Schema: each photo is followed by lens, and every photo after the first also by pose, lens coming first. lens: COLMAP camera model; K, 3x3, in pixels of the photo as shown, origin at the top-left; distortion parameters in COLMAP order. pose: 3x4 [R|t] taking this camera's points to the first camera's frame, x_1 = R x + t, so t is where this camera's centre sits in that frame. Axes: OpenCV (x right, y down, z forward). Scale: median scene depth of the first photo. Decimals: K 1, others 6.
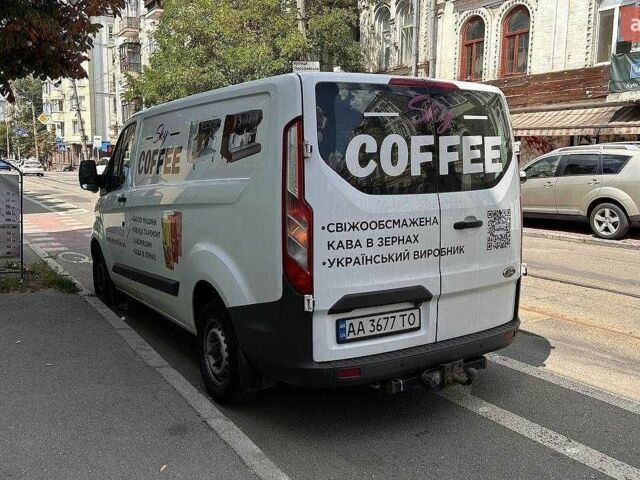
lens RADIAL K [[644.0, 0, 320.0], [0, 644.0, 240.0], [0, 0, 1]] dist [0.061540, -0.009012]
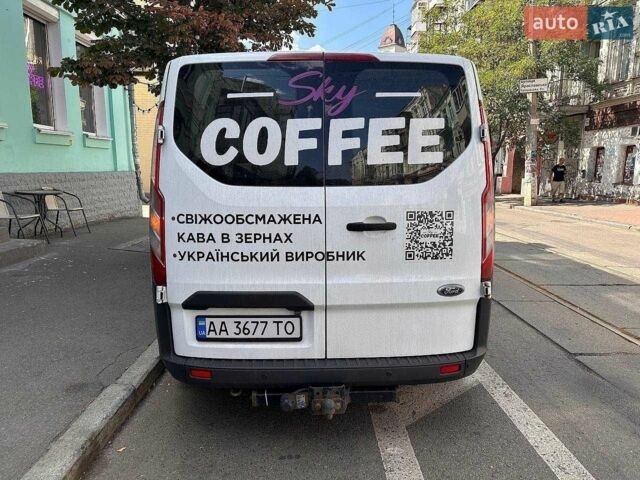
lens RADIAL K [[483.6, 0, 320.0], [0, 483.6, 240.0], [0, 0, 1]] dist [0.084995, -0.000332]
pose [[0.852450, 0.084076, -0.516004, 0.530924], [-0.068755, 0.996441, 0.048773, -0.034666], [0.518268, -0.006098, 0.855197, 0.467465]]
